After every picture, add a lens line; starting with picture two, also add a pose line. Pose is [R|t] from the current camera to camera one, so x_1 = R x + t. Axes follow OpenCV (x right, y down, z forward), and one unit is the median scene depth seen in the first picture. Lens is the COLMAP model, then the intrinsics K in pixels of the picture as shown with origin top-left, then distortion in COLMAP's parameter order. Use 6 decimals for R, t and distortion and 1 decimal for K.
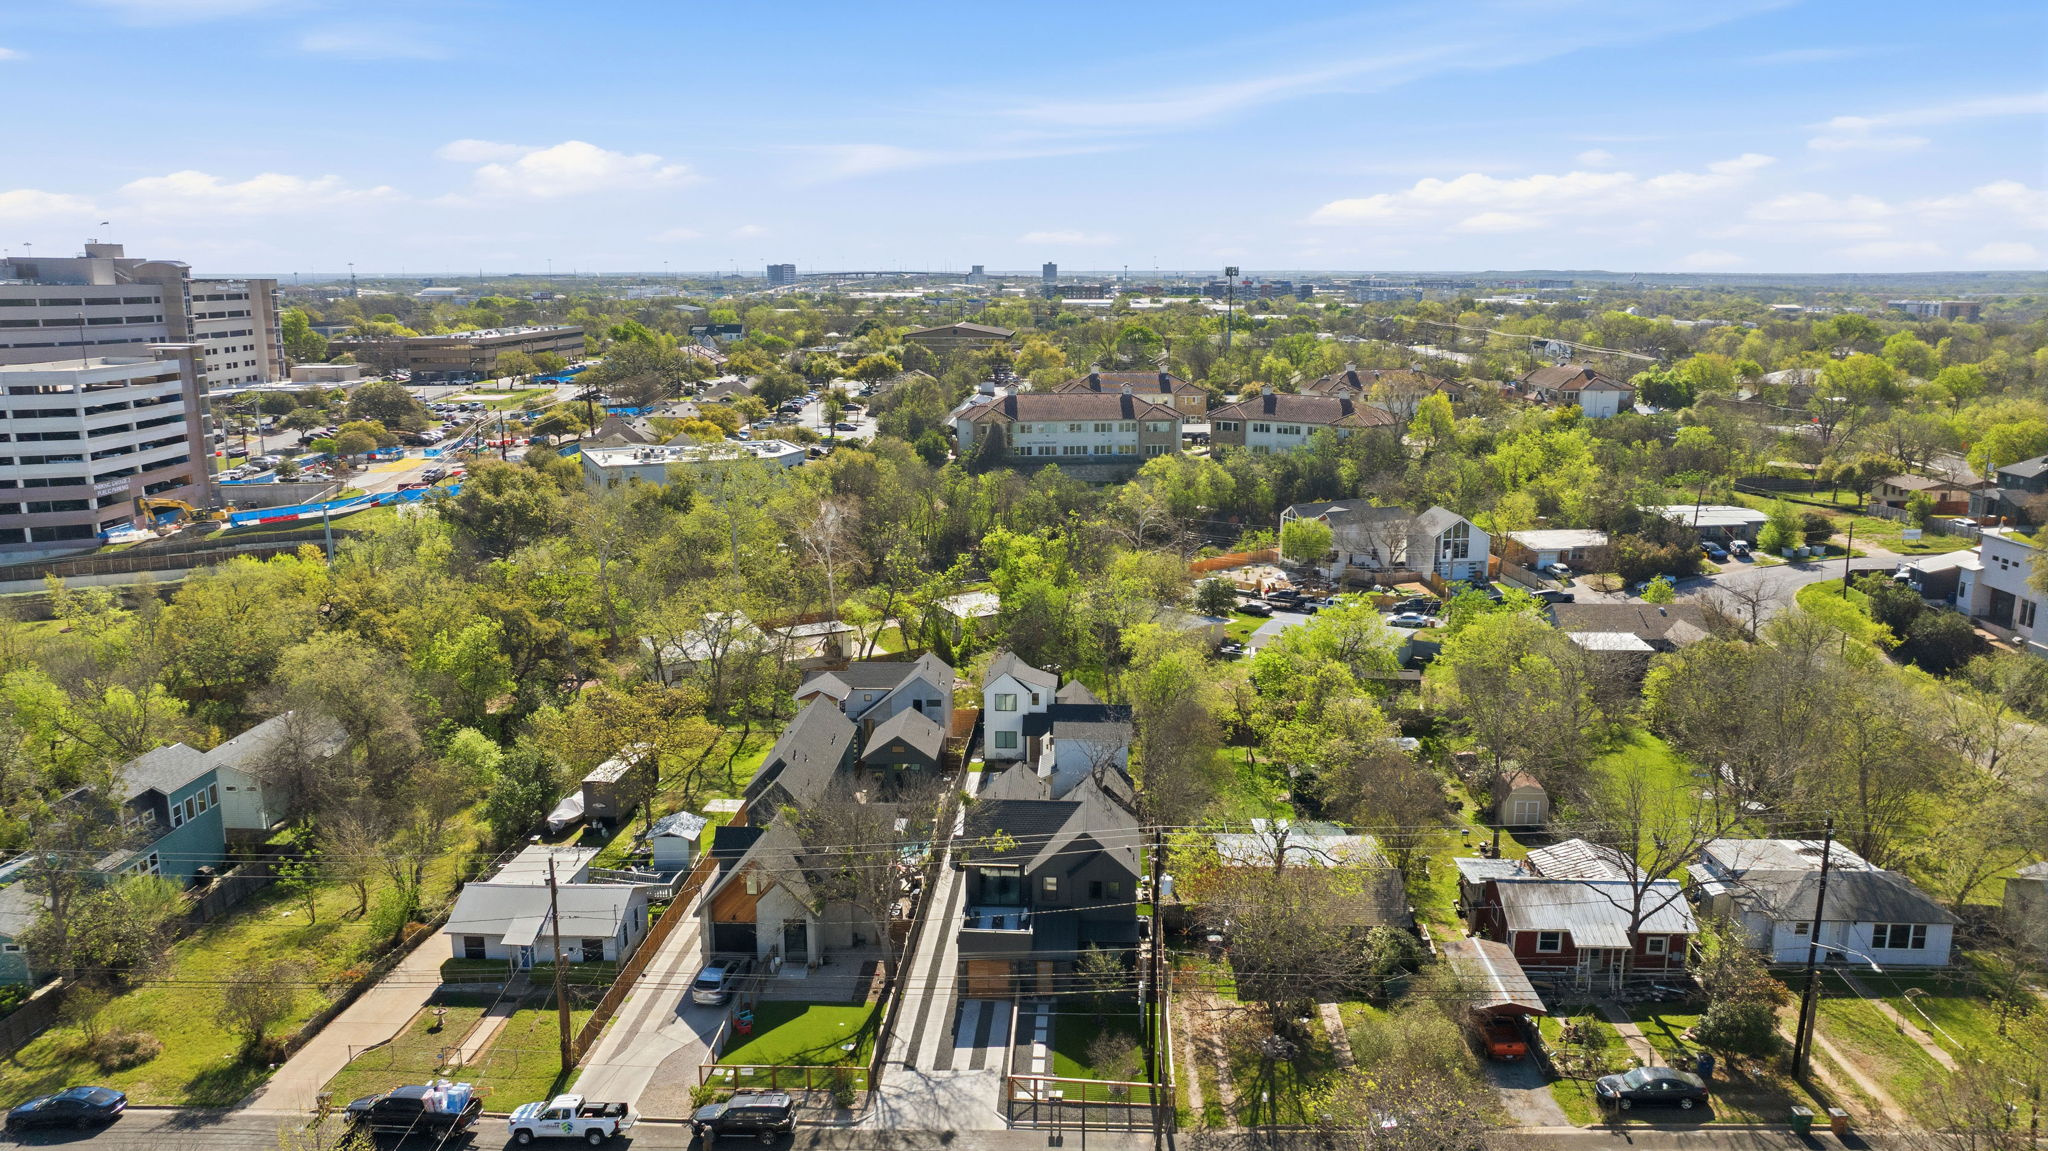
lens RADIAL K [[1441.0, 0, 1024.0], [0, 1441.0, 575.5], [0, 0, 1]] dist [-0.002454, -0.006856]
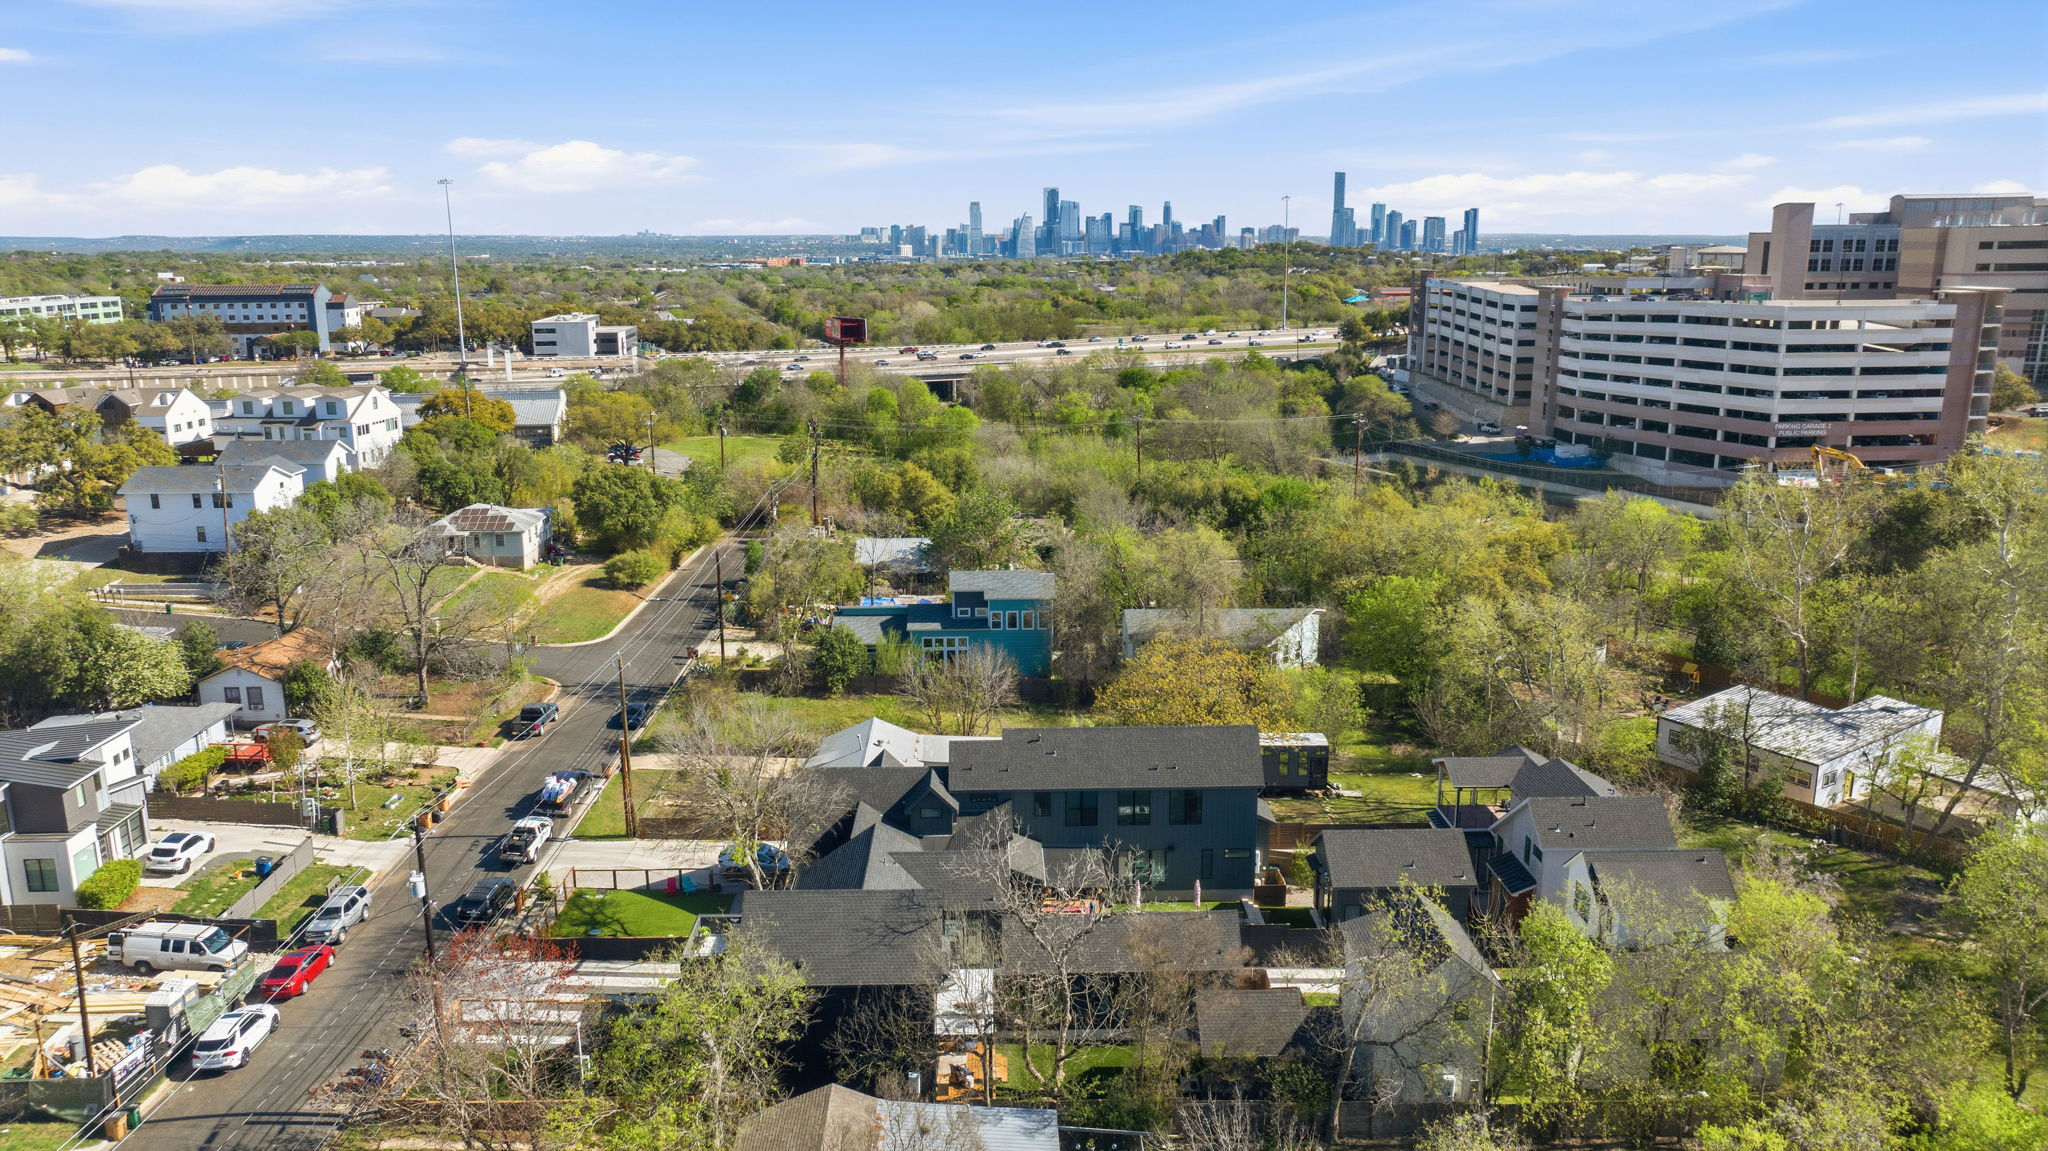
lens RADIAL K [[1447.1, 0, 1024.0], [0, 1447.1, 575.5], [0, 0, 1]] dist [-0.058756, 0.078199]
pose [[0.076542, 0.229661, -0.970256, 0.262815], [-0.203296, 0.956264, 0.210311, -0.058824], [0.976121, 0.181151, 0.119883, 0.361010]]
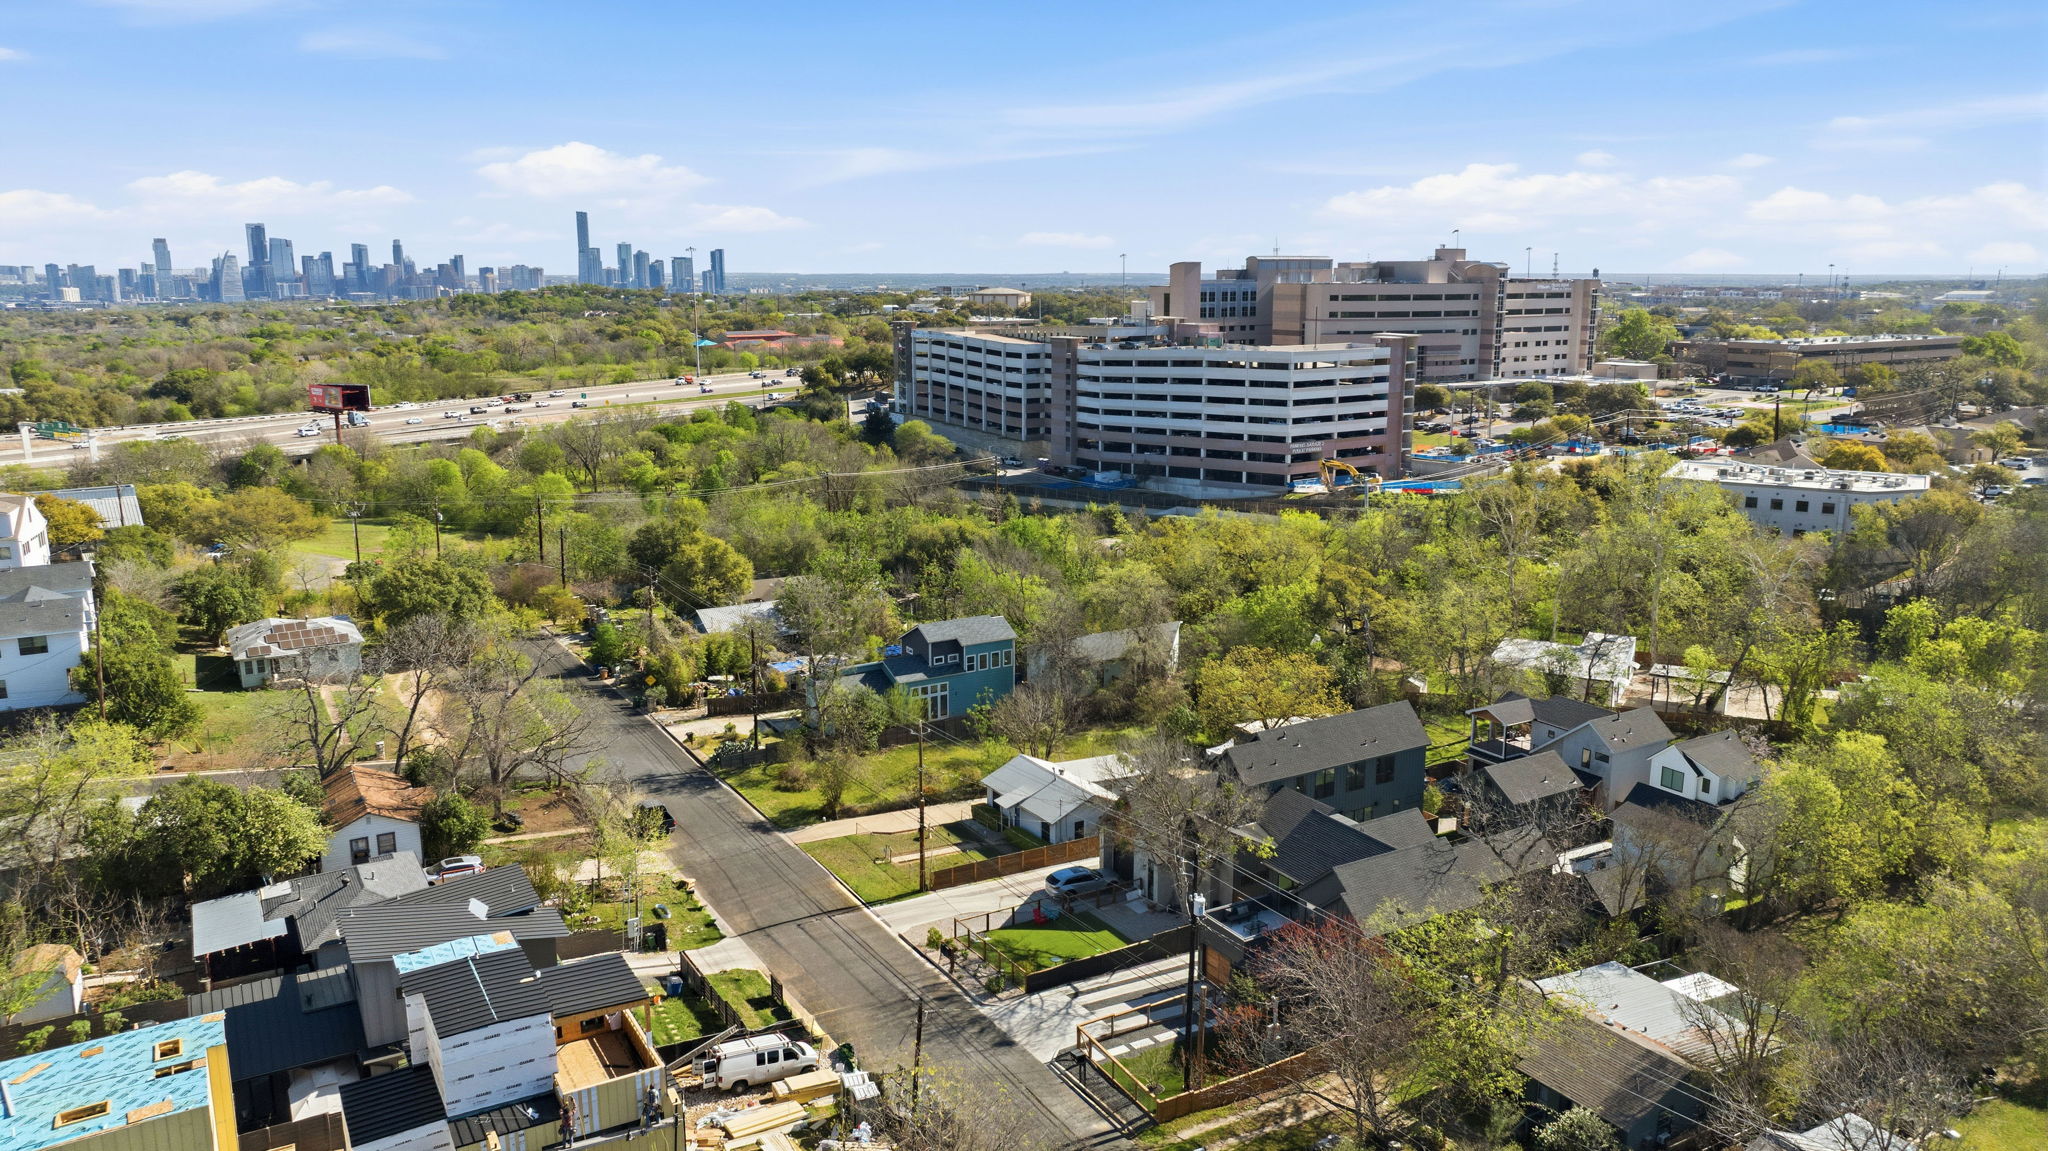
lens RADIAL K [[1441.0, 0, 1024.0], [0, 1441.0, 575.5], [0, 0, 1]] dist [-0.002454, -0.006856]
pose [[0.555118, 0.171185, -0.813965, 0.235535], [-0.171180, 0.981157, 0.089604, -0.021282], [0.813966, 0.089594, 0.573962, 0.096457]]
